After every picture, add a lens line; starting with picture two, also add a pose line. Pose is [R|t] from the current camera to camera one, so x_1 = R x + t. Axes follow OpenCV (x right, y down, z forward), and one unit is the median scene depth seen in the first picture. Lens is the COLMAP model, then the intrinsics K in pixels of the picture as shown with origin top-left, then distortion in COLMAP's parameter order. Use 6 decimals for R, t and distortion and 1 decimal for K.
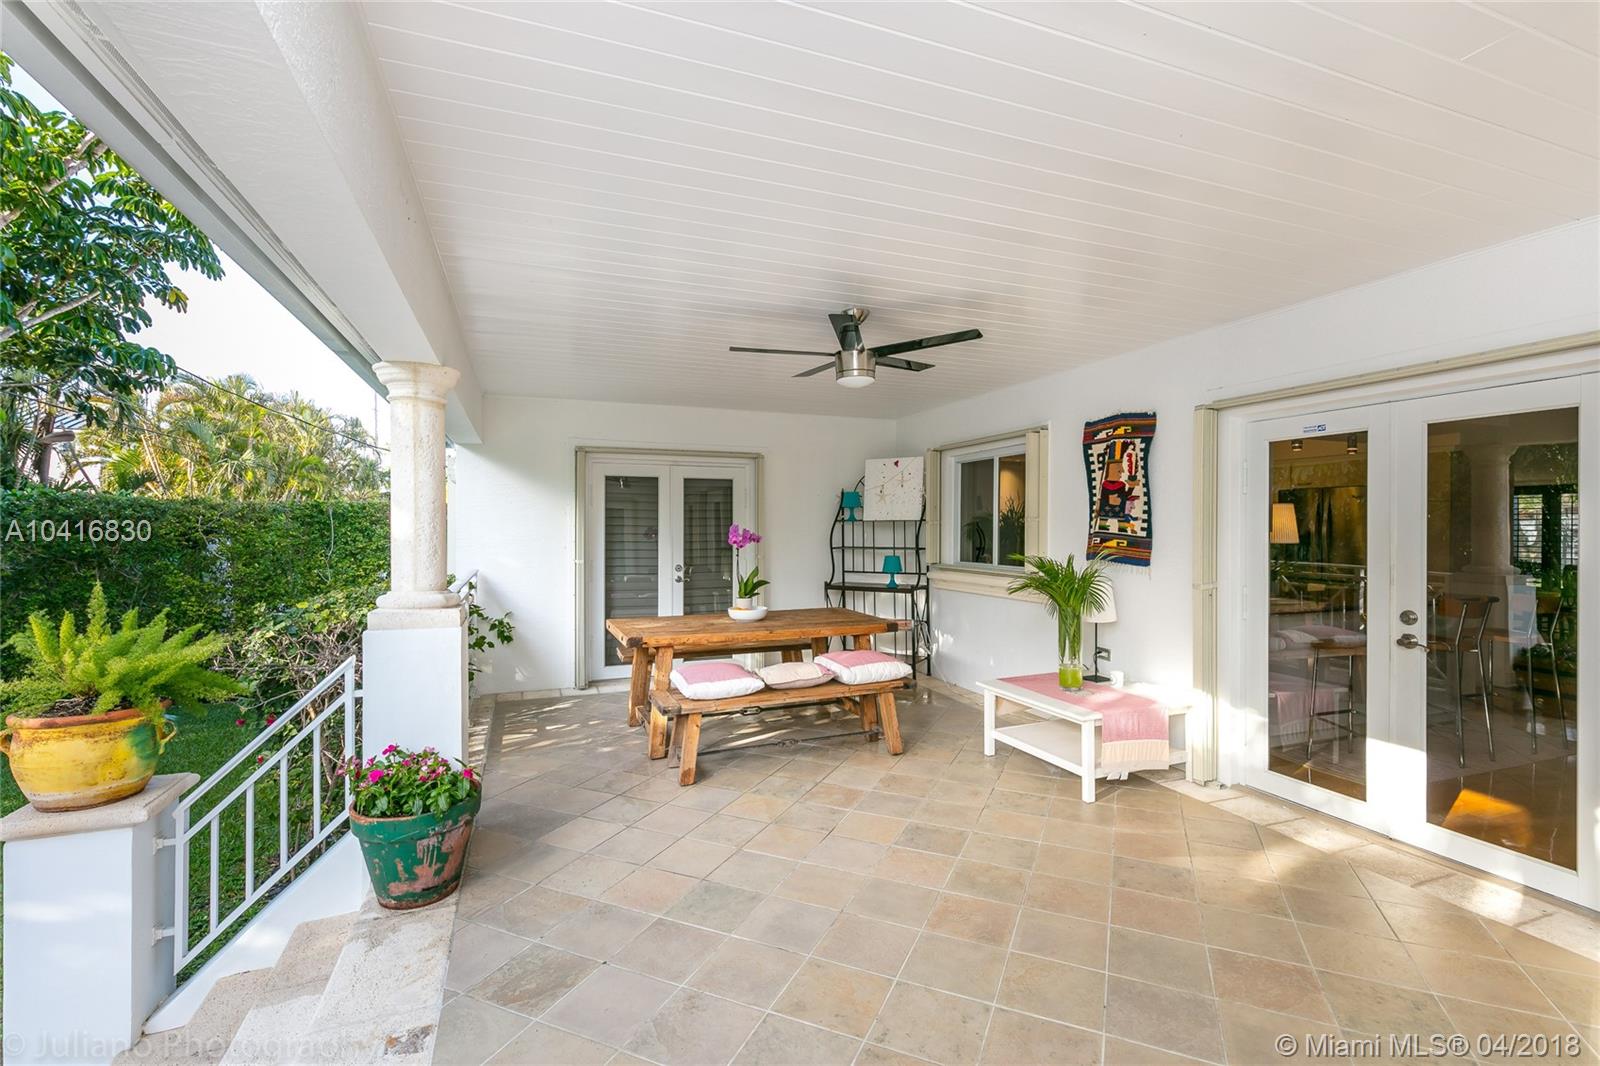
lens RADIAL K [[711.1, 0, 799.5], [0, 711.1, 525.8], [0, 0, 1]] dist [0.001557, 0.000110]
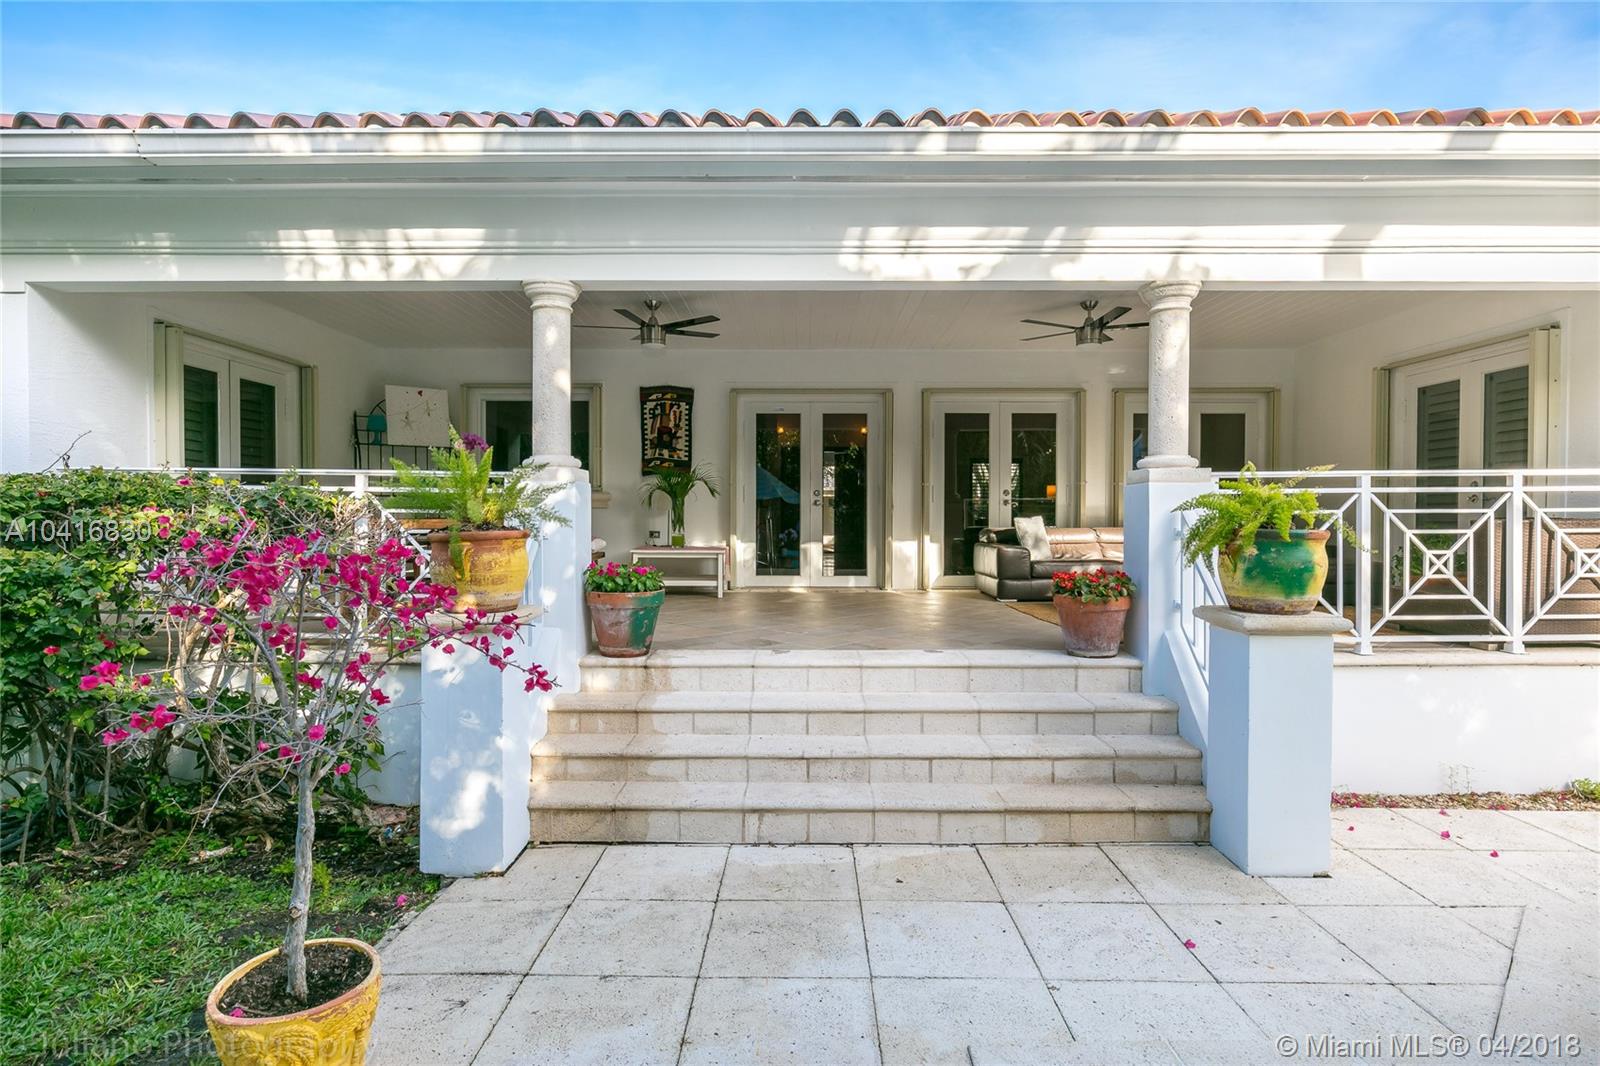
lens RADIAL K [[895.5, 0, 804.0], [0, 895.5, 530.0], [0, 0, 1]] dist [0.001432, -0.000569]
pose [[0.367157, -0.011155, 0.930092, -1.360691], [-0.002519, 0.999913, 0.012986, 0.147976], [-0.930156, -0.007111, 0.367097, -0.047386]]
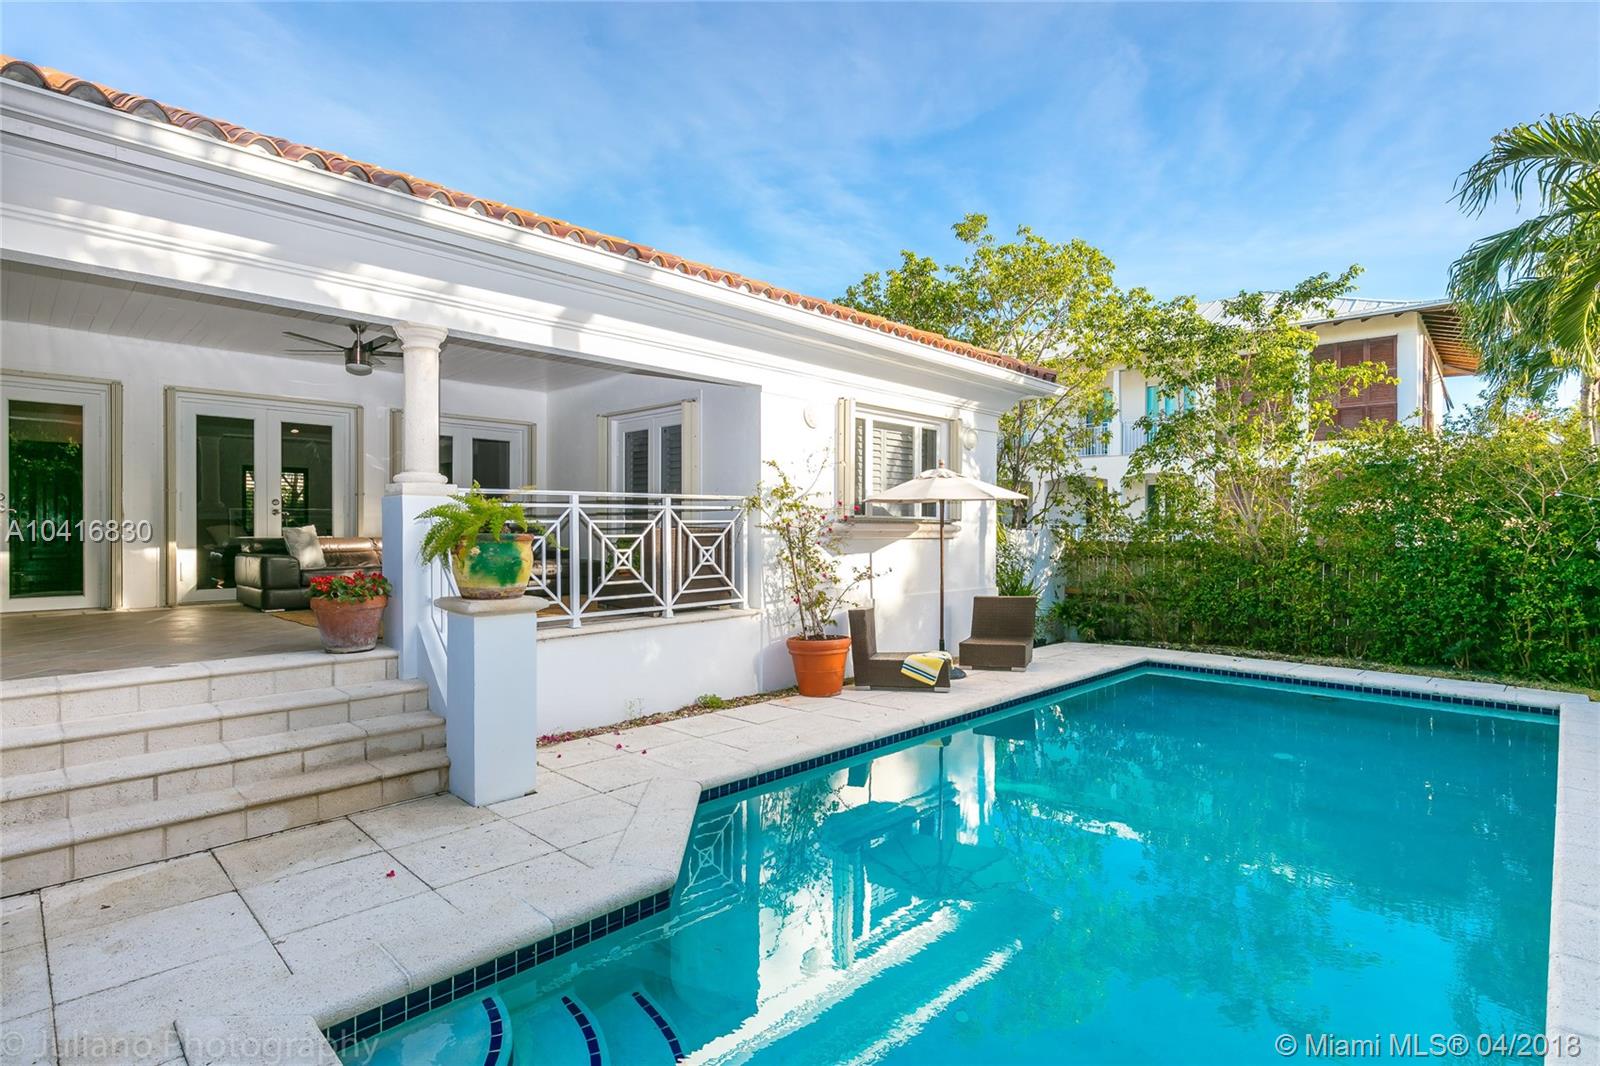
lens RADIAL K [[784.2, 0, 810.1], [0, 784.2, 532.2], [0, 0, 1]] dist [-0.003923, 0.001134]
pose [[-0.425599, -0.003240, 0.904906, -1.605193], [-0.001584, 0.999995, 0.002835, 0.160679], [-0.904910, -0.000227, -0.425602, -0.189229]]
